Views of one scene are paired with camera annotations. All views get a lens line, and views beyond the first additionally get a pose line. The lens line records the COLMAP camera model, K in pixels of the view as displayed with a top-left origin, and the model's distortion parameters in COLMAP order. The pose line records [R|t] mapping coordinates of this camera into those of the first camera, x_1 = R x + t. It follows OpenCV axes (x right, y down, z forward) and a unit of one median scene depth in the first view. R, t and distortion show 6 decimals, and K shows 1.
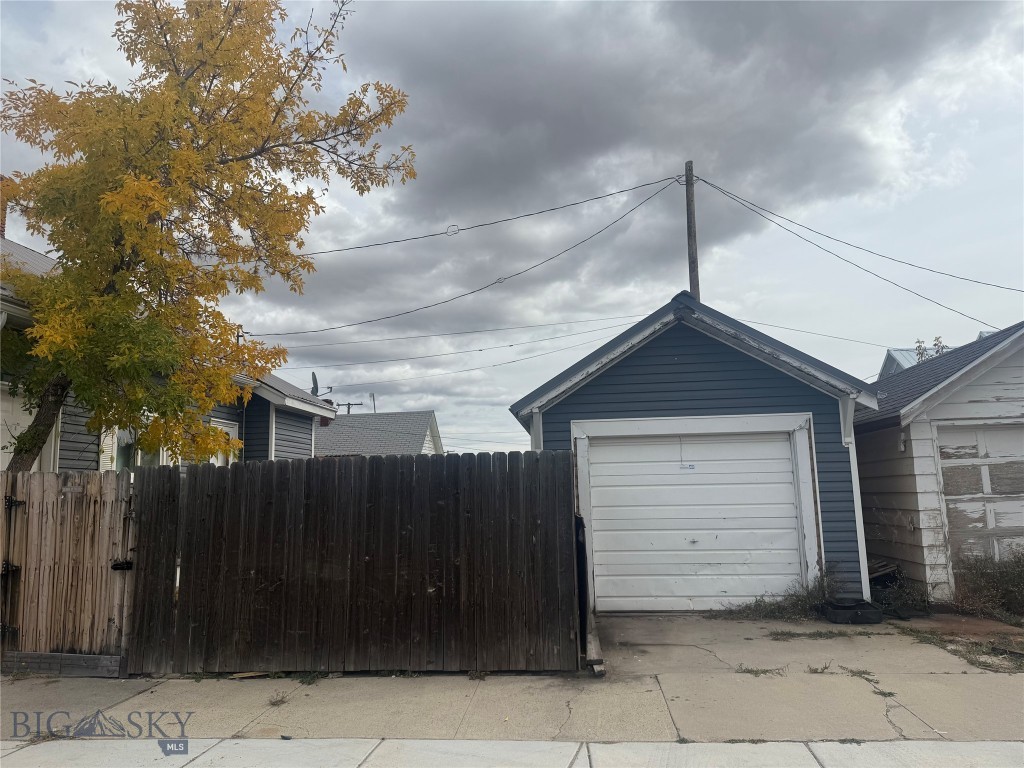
lens RADIAL K [[723.0, 0, 516.2], [0, 723.0, 387.3], [0, 0, 1]] dist [0.028402, -0.026979]
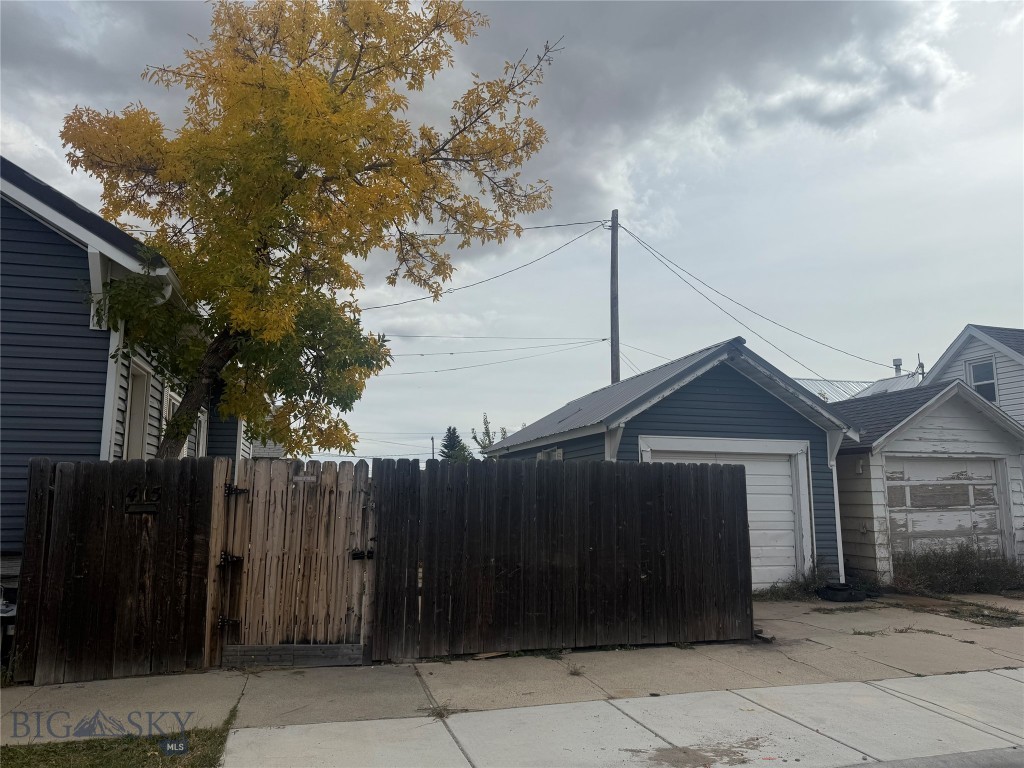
lens RADIAL K [[727.7, 0, 501.7], [0, 727.7, 384.8], [0, 0, 1]] dist [0.119093, -0.182522]
pose [[0.928152, 0.084871, 0.362396, -0.740340], [-0.083932, 0.996302, -0.018368, 0.007475], [-0.362615, -0.013368, 0.931843, -0.036038]]
